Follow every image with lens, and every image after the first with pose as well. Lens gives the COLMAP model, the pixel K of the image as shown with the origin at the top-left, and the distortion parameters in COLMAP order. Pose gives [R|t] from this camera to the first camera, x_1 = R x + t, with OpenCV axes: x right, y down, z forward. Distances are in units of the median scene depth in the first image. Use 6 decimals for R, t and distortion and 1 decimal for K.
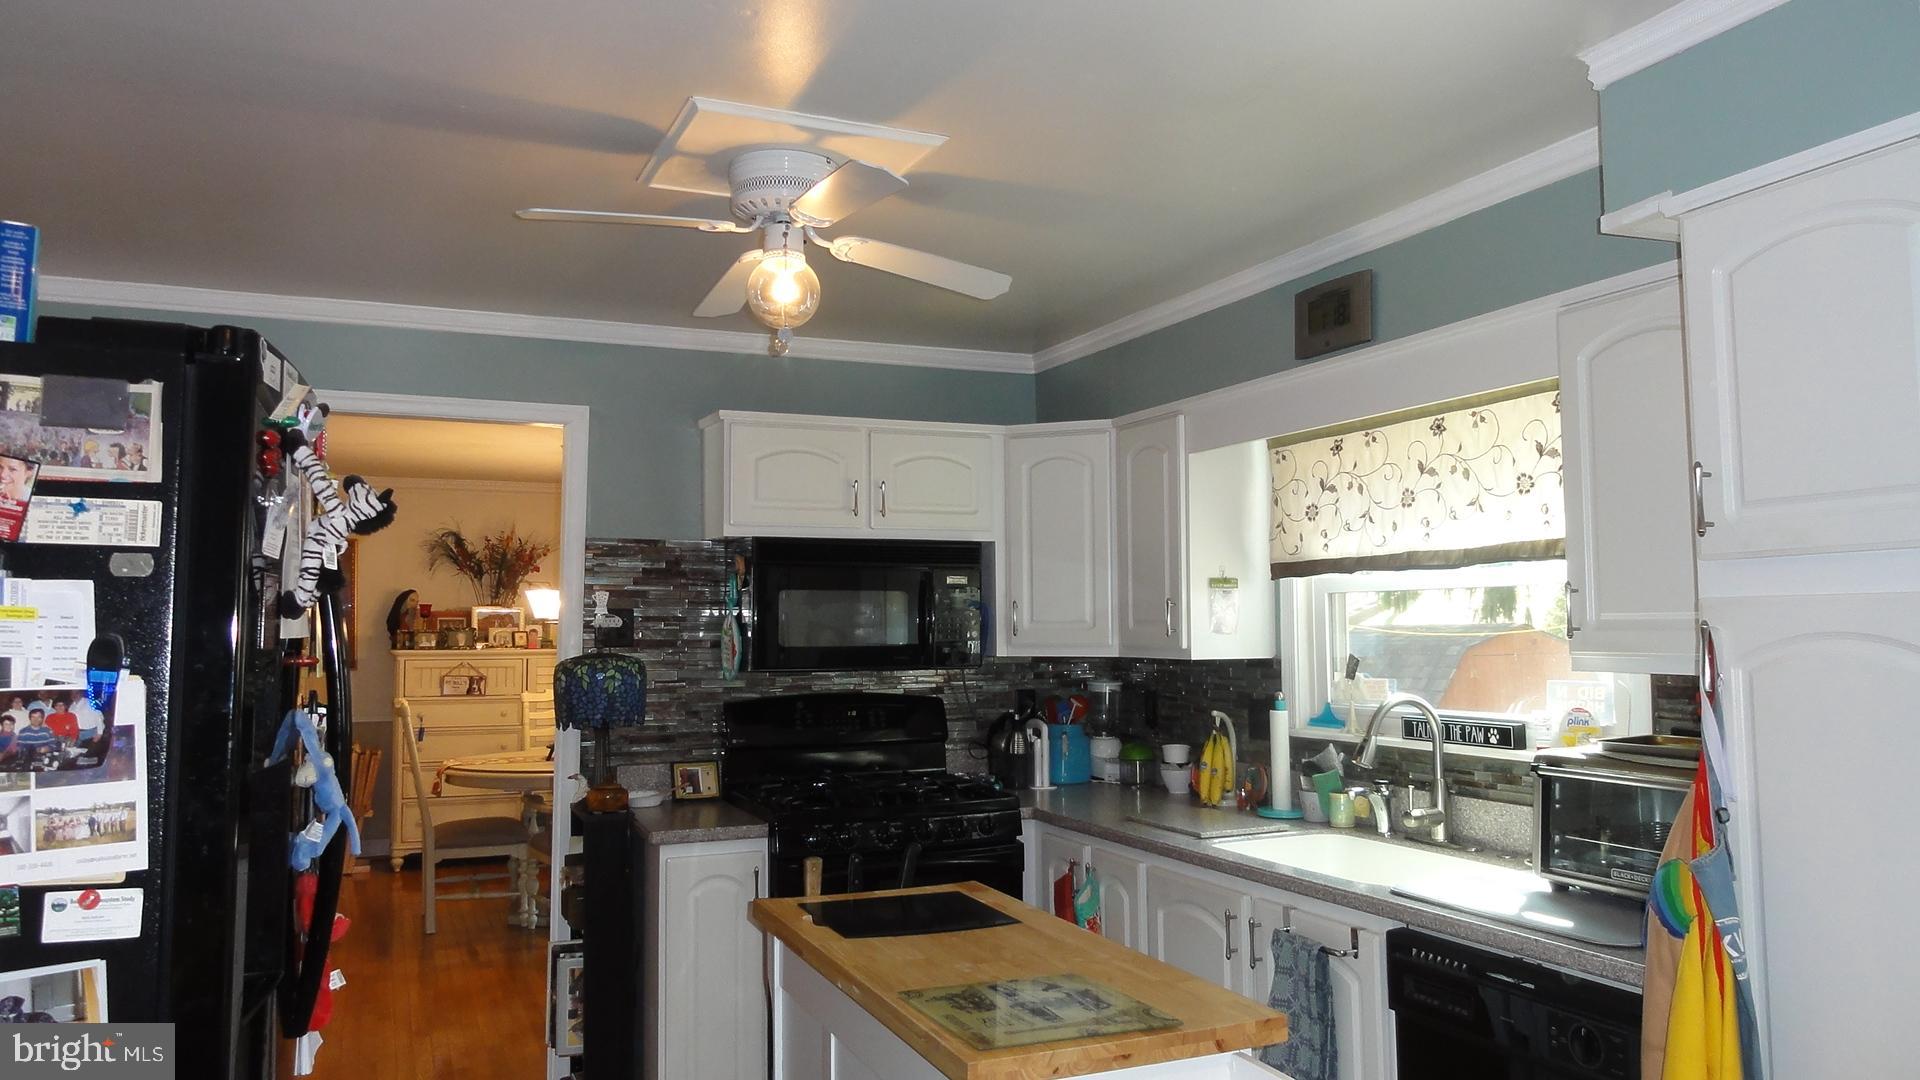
lens RADIAL K [[1357.5, 0, 965.1], [0, 1357.5, 527.3], [0, 0, 1]] dist [-0.003839, 0.004779]
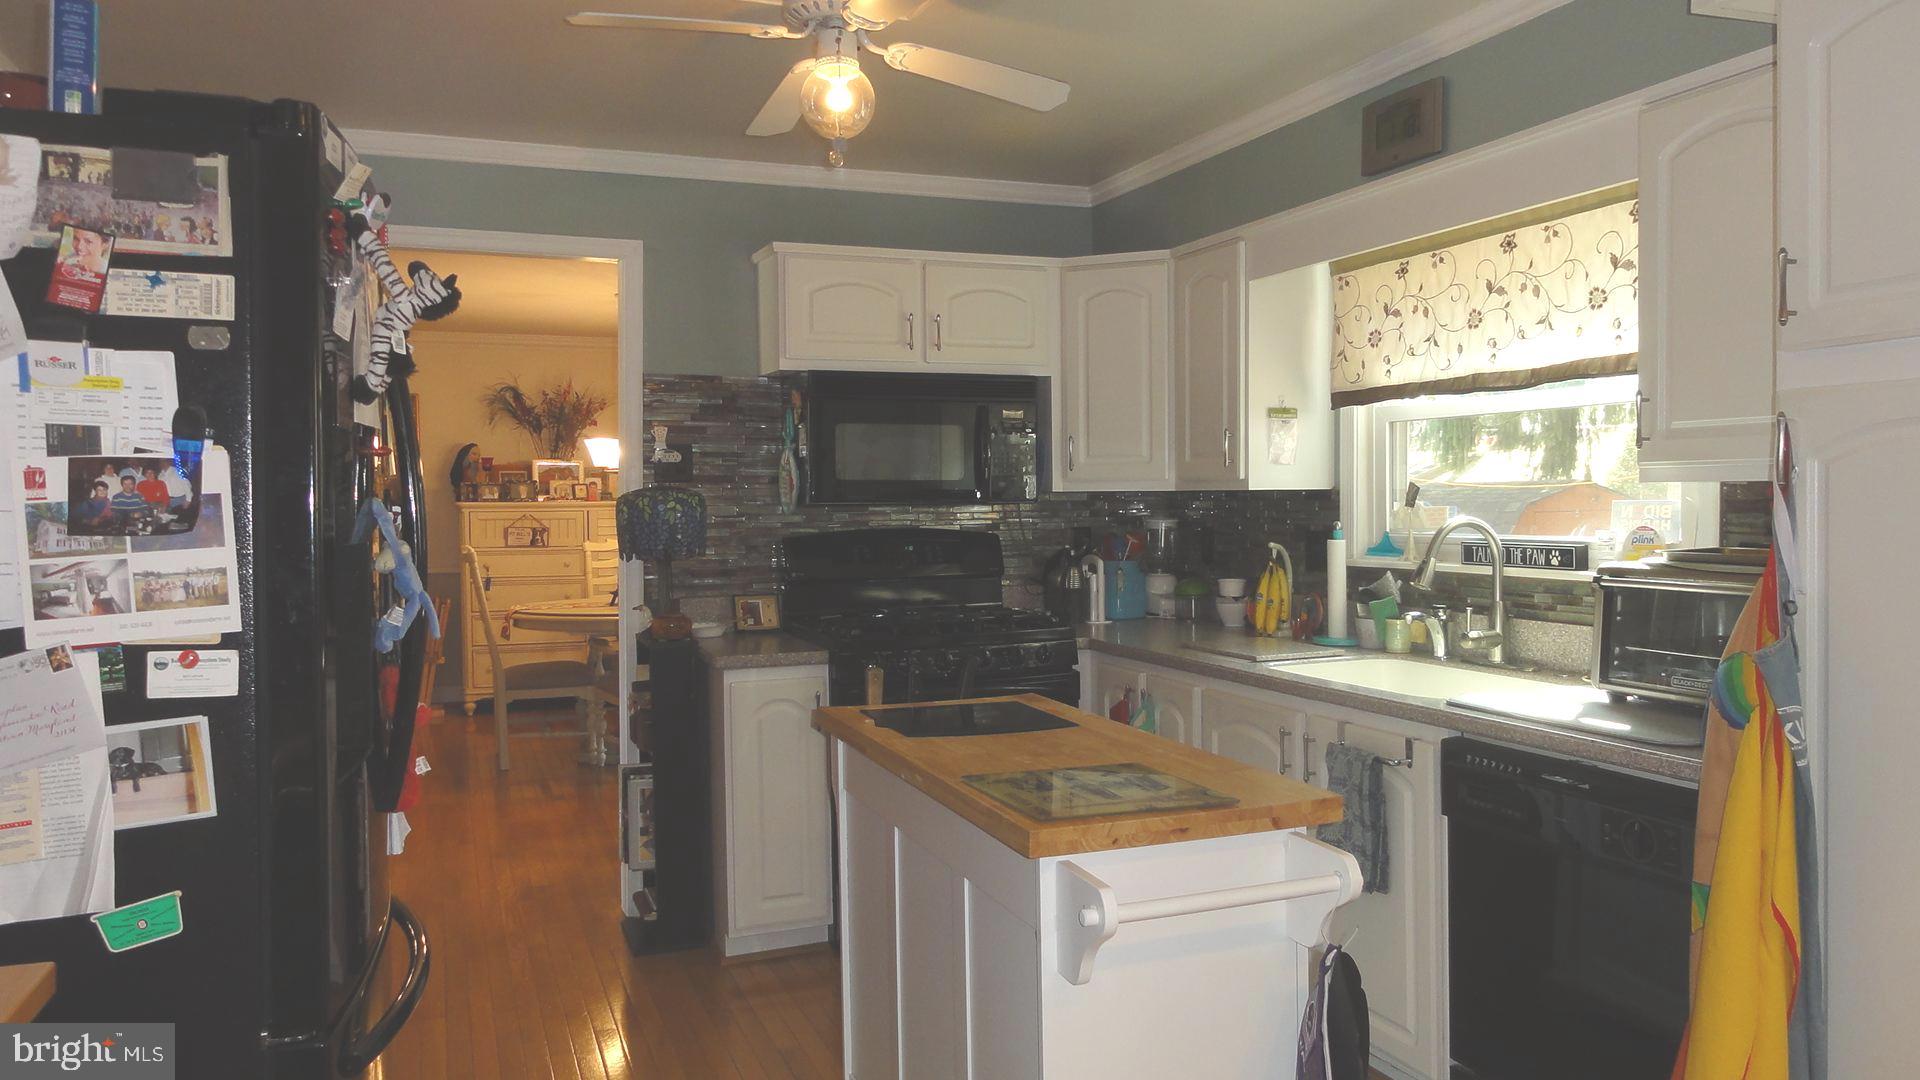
lens RADIAL K [[1358.8, 0, 964.0], [0, 1358.8, 531.9], [0, 0, 1]] dist [-0.004063, 0.005800]
pose [[0.999222, -0.001661, -0.039407, -0.003424], [0.005511, 0.995191, 0.097798, 0.034752], [0.039055, -0.097939, 0.994426, -0.003068]]
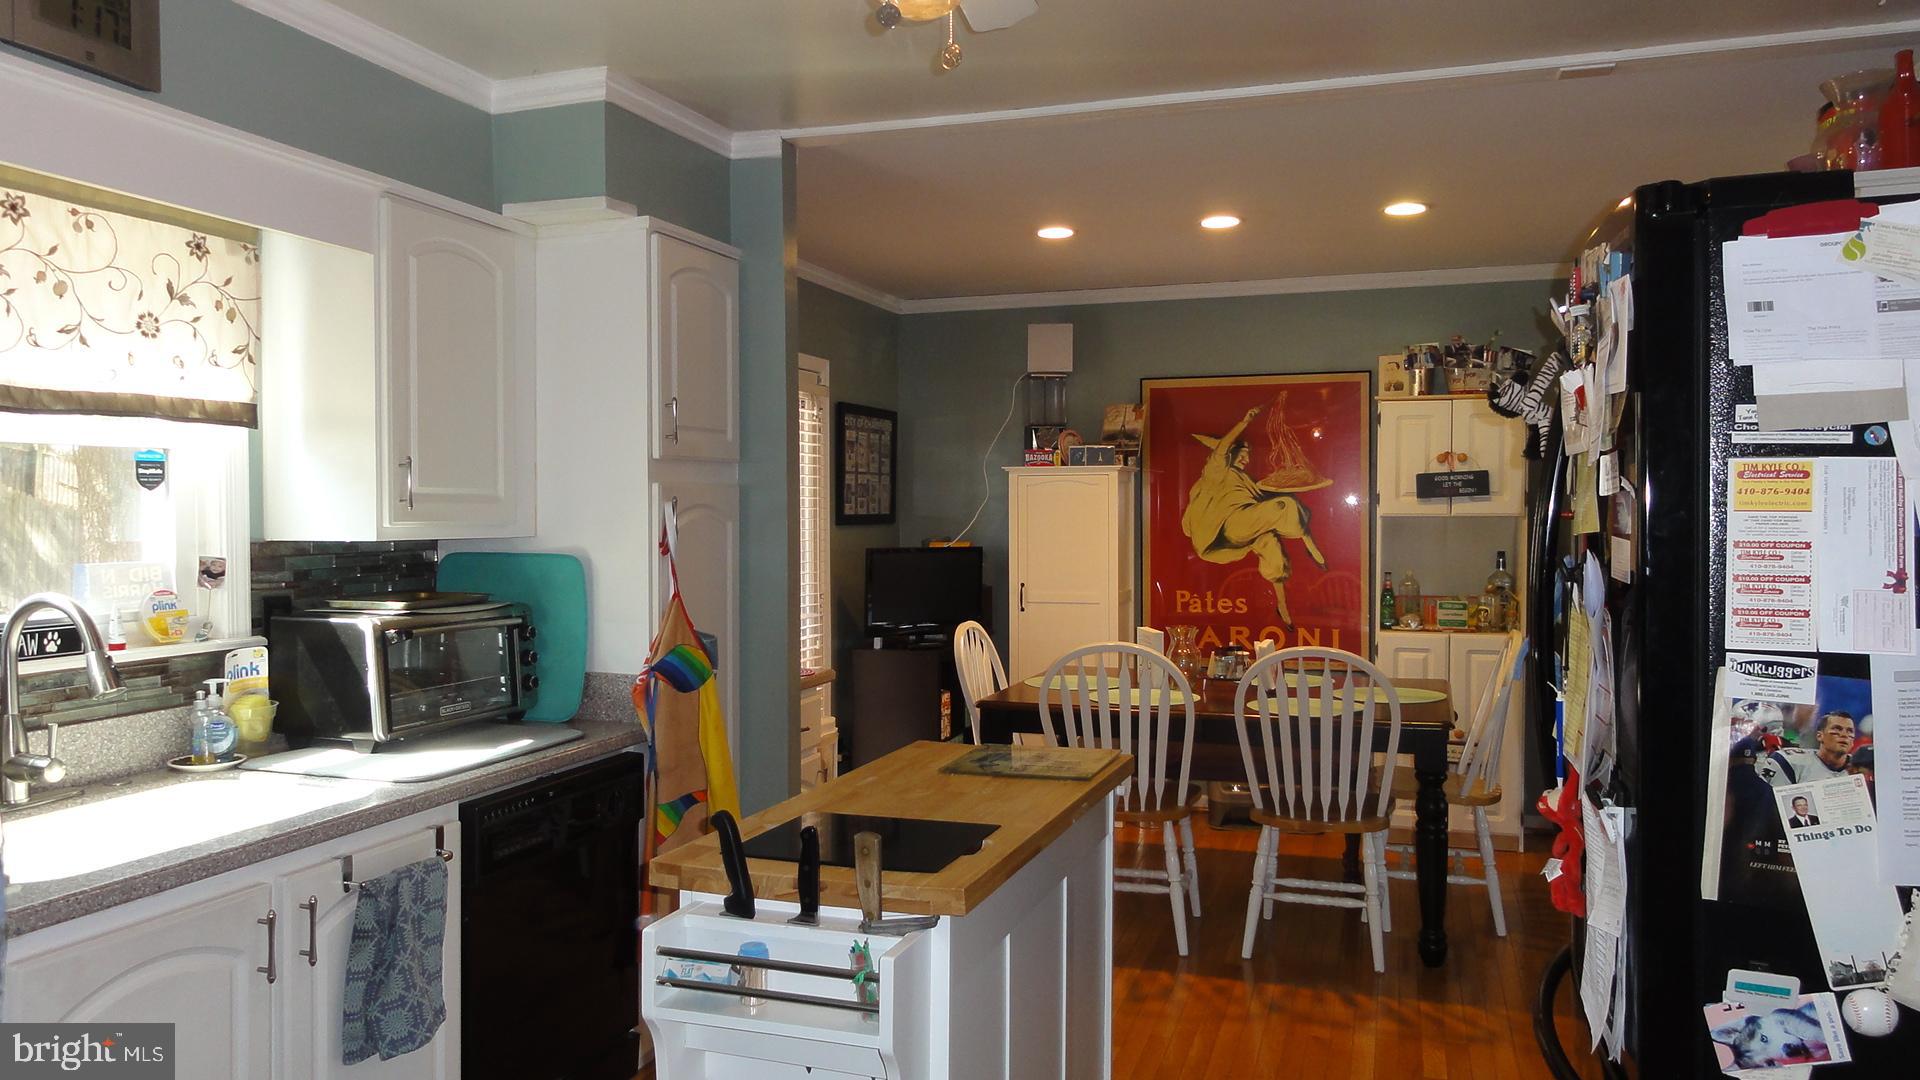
lens RADIAL K [[1357.5, 0, 965.1], [0, 1357.5, 527.3], [0, 0, 1]] dist [-0.003839, 0.004779]
pose [[-0.738785, -0.002703, 0.673936, -0.481123], [-0.045353, 0.997924, -0.045715, 0.099517], [-0.672414, -0.064338, -0.737374, 1.192639]]
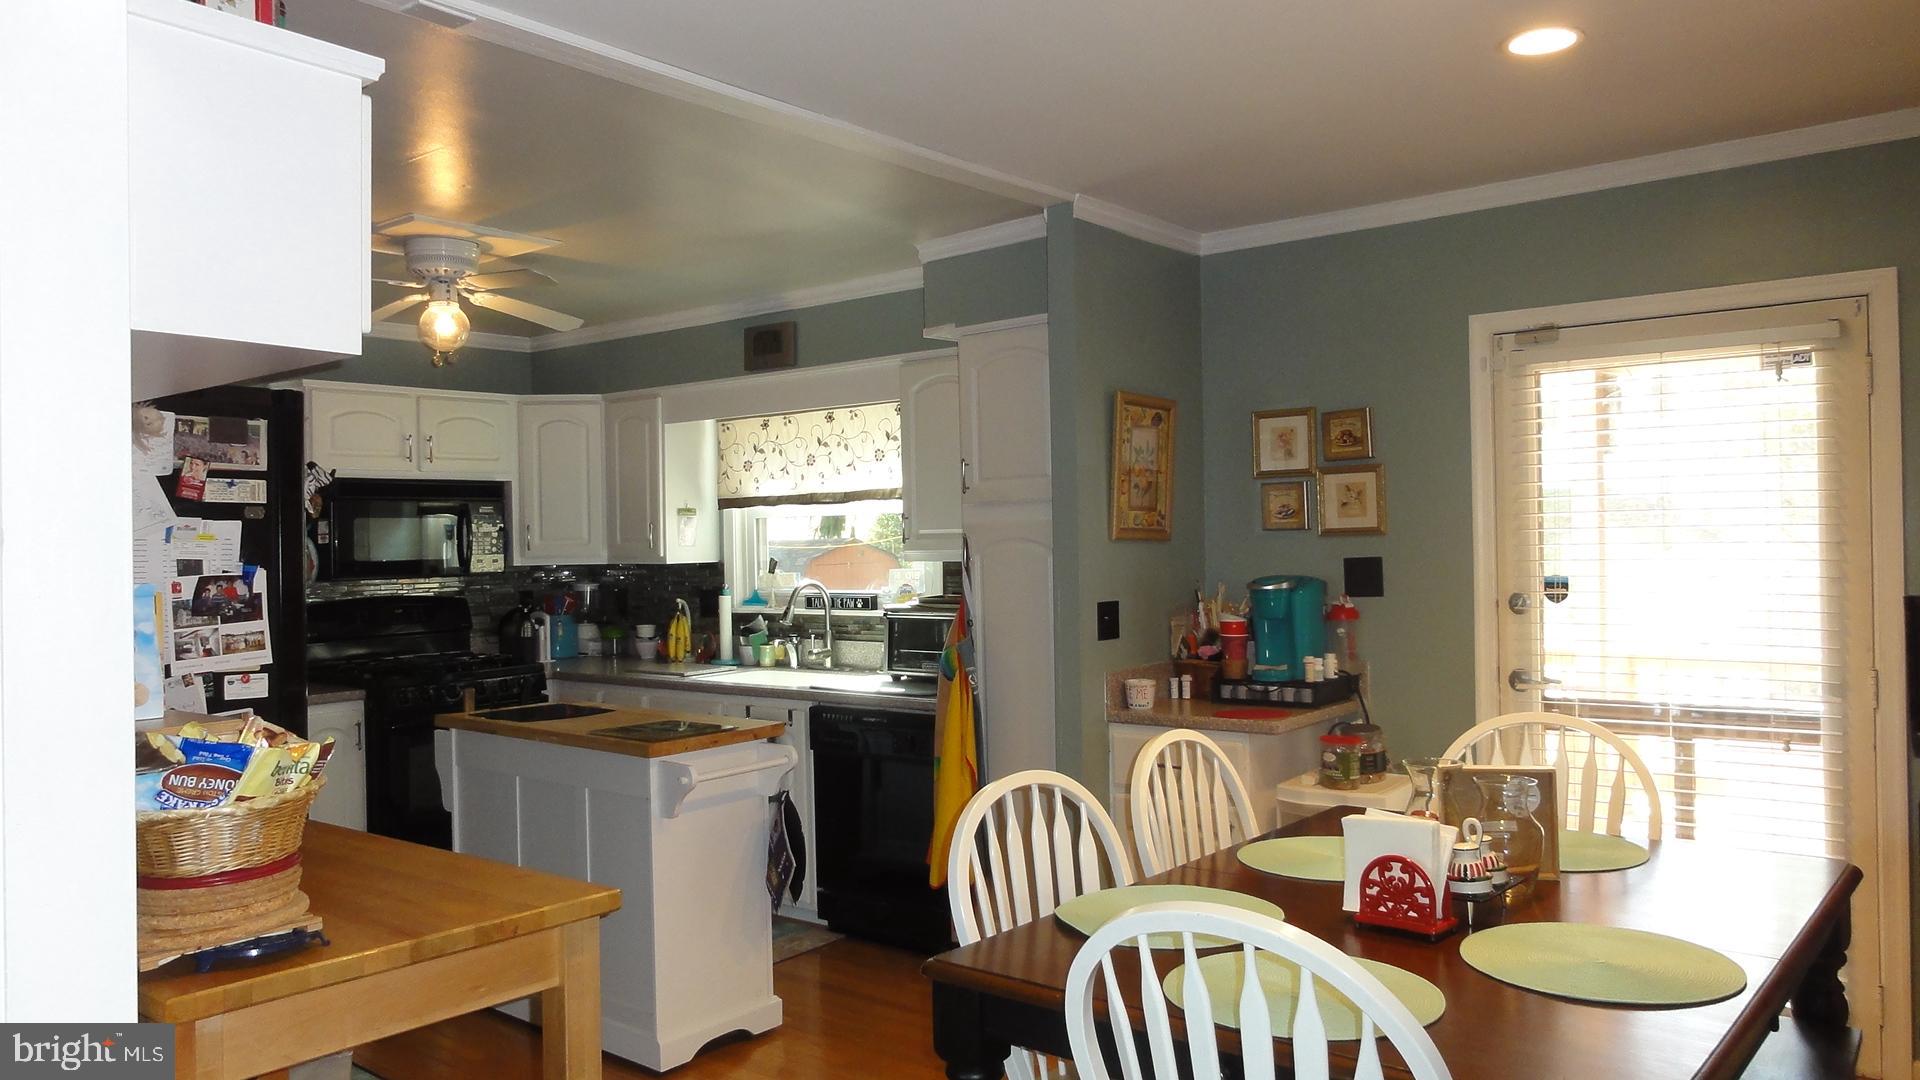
lens RADIAL K [[1399.4, 0, 960.0], [0, 1399.4, 540.0], [0, 0, 1]] dist [-0.002786, 0.002983]
pose [[0.889499, -0.012157, 0.456776, -0.288439], [-0.019118, 0.997780, 0.063786, -0.037573], [-0.456538, -0.065471, 0.887292, -0.586650]]
